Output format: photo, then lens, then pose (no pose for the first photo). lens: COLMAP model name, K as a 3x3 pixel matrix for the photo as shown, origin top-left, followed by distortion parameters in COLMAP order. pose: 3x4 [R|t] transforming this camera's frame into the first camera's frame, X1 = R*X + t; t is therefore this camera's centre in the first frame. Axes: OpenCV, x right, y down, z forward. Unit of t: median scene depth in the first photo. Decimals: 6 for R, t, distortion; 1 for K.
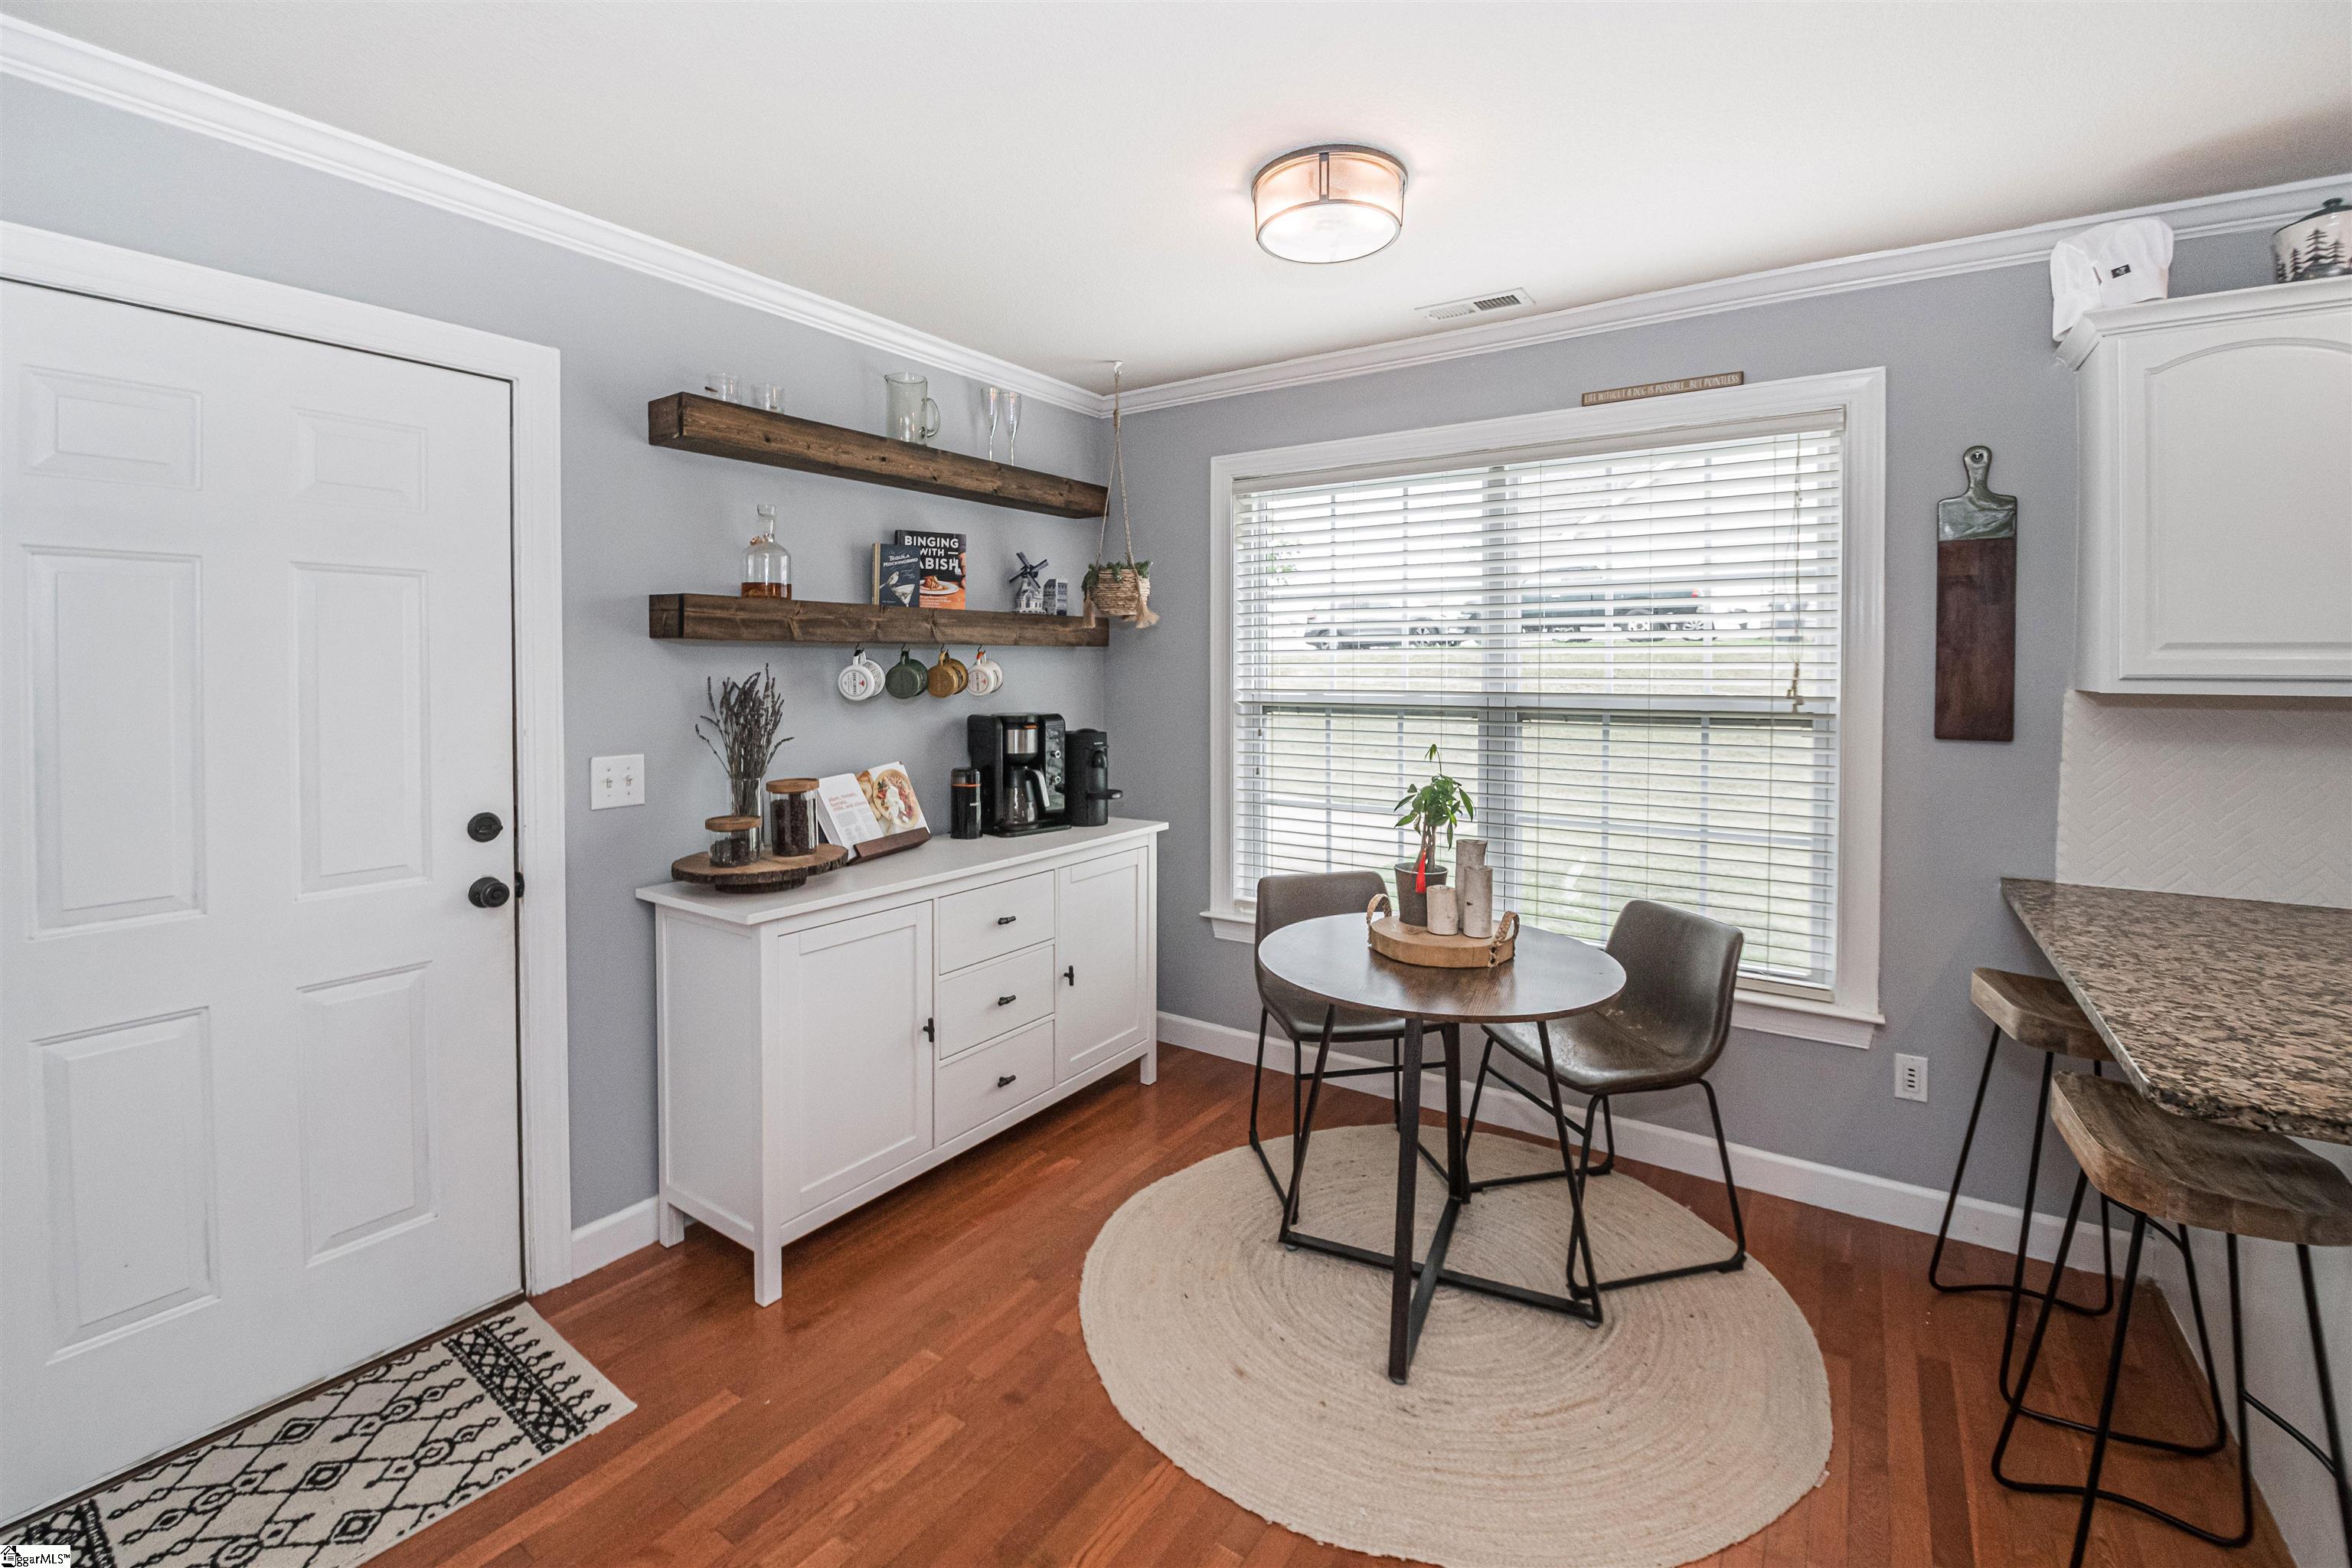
lens RADIAL K [[991.5, 0, 1195.1], [0, 991.5, 727.2], [0, 0, 1]] dist [-0.012550, -0.005629]
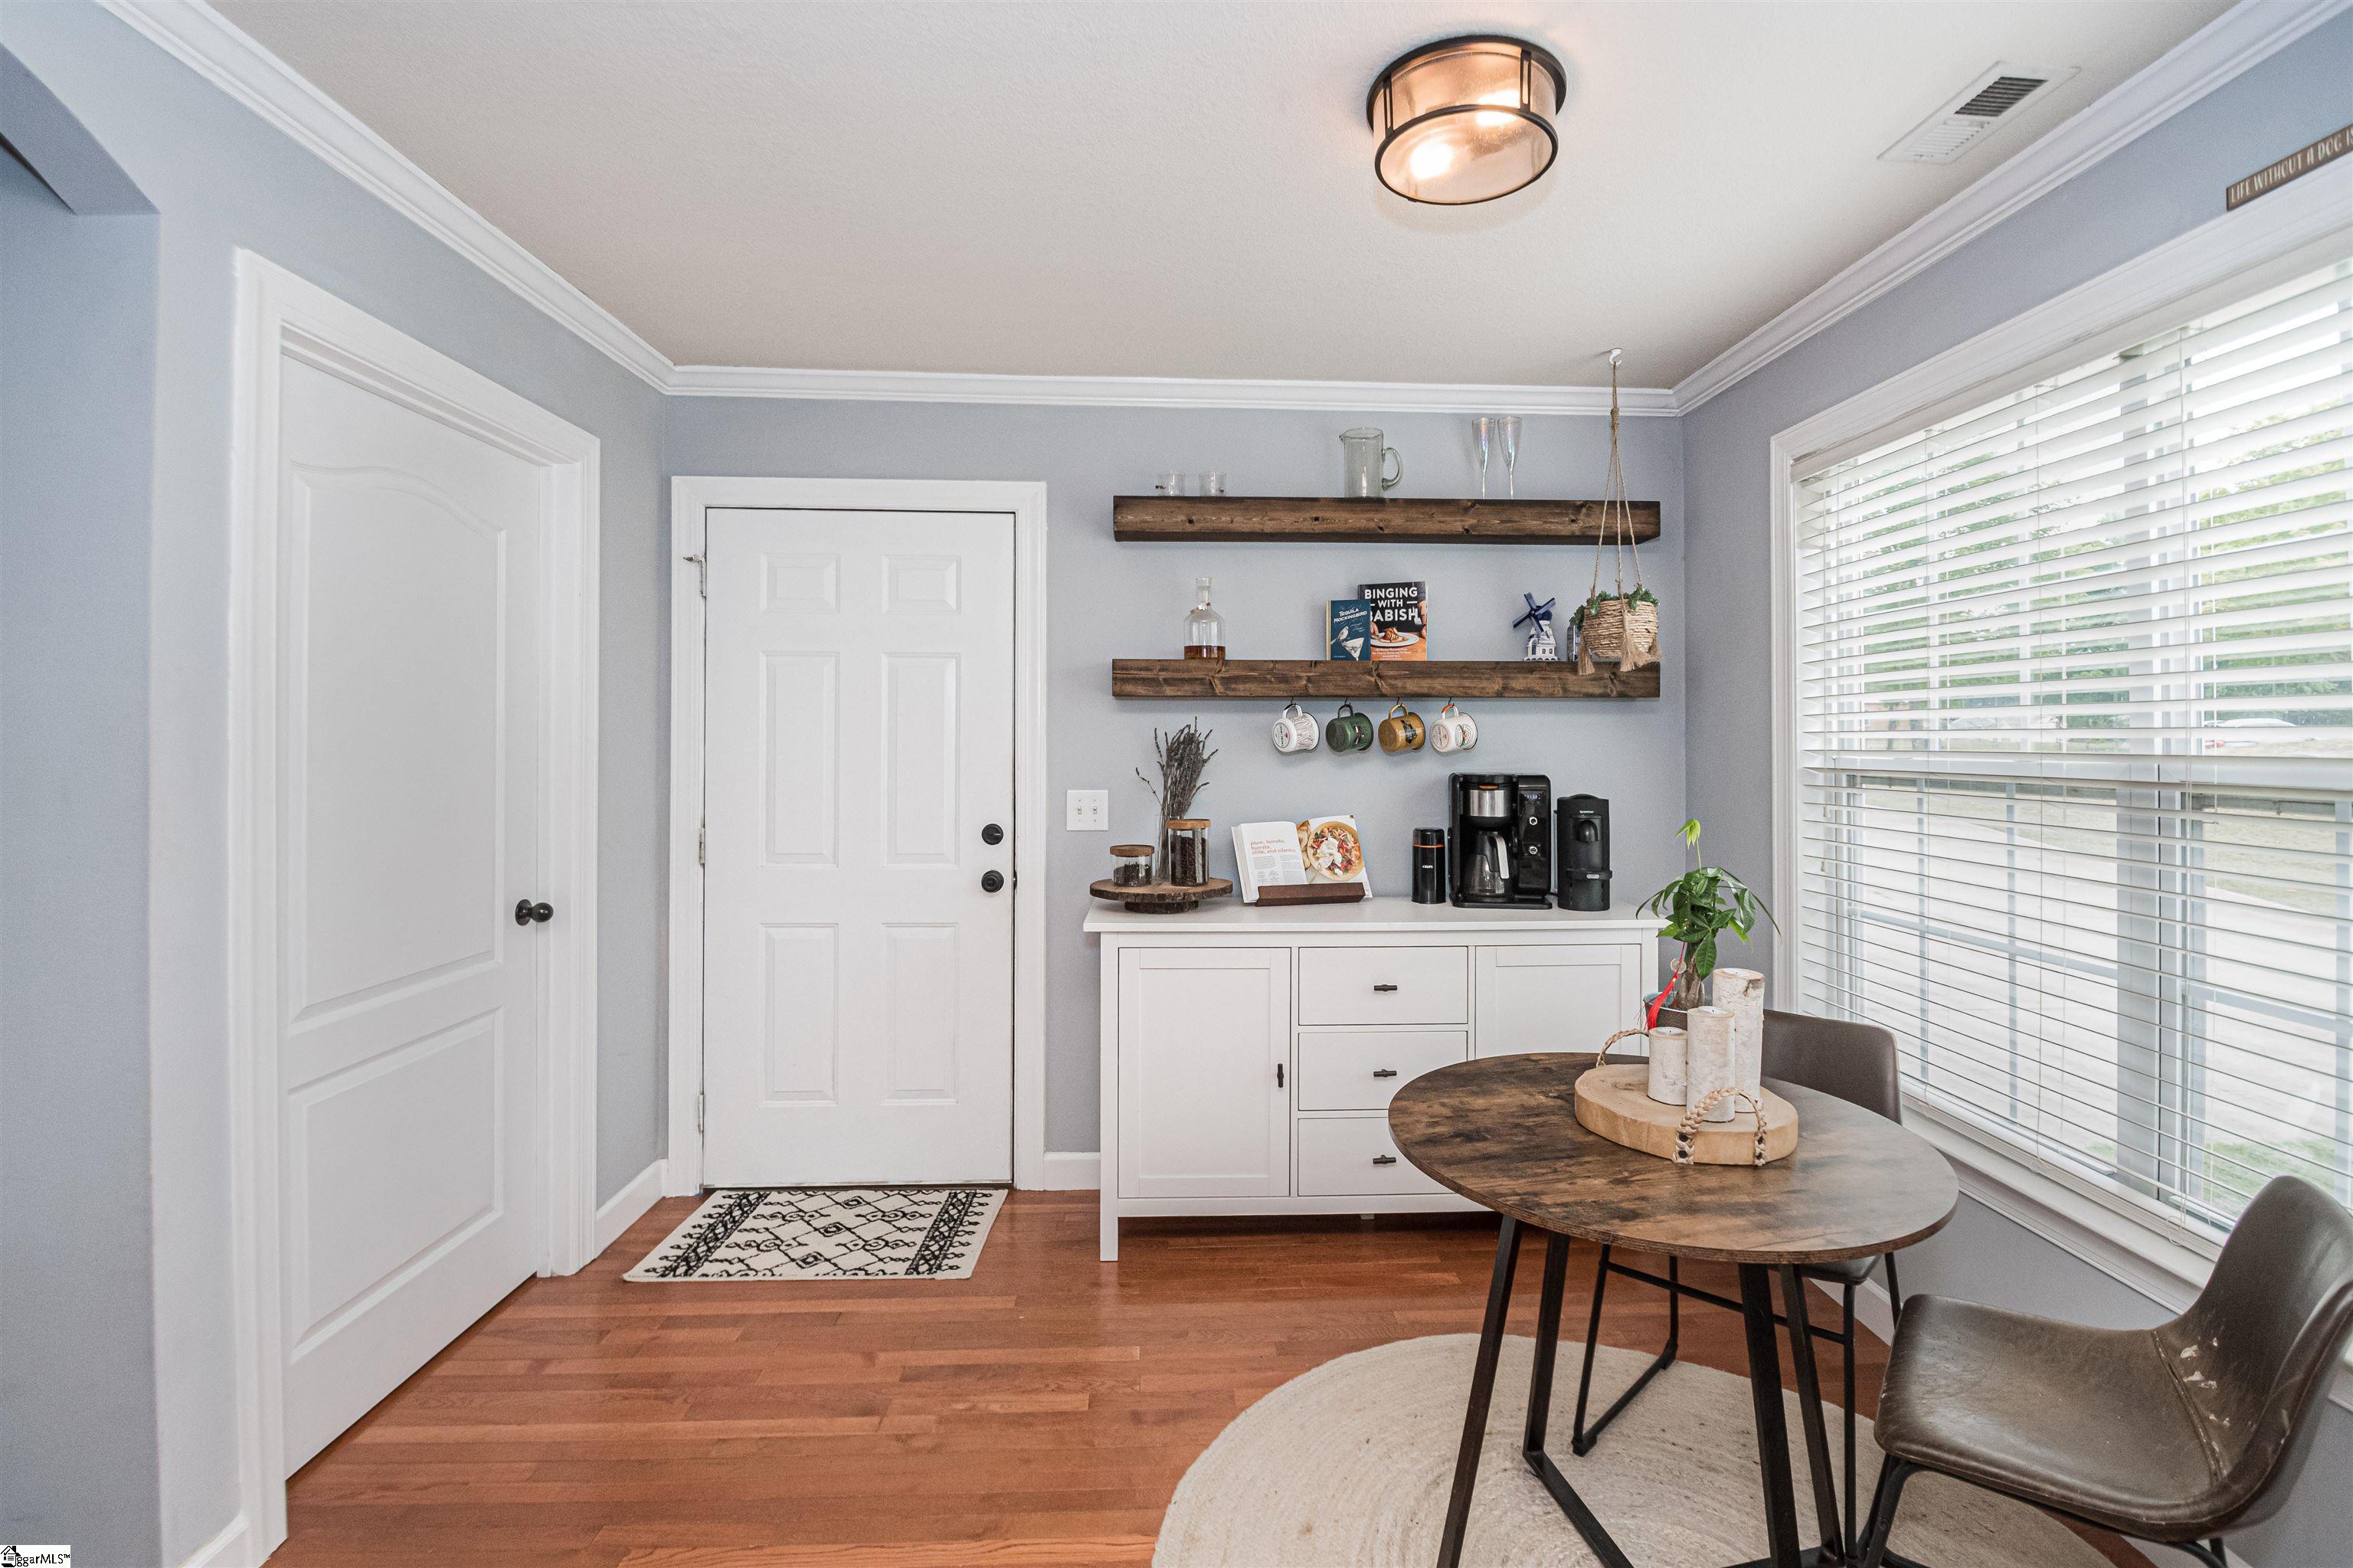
lens RADIAL K [[1056.5, 0, 1195.9], [0, 1056.5, 778.1], [0, 0, 1]] dist [-0.011126, 0.000611]
pose [[0.606084, 0.031946, -0.794759, 0.540155], [-0.051202, 0.998688, 0.001097, 0.004564], [0.793751, 0.040028, 0.606925, 0.265966]]
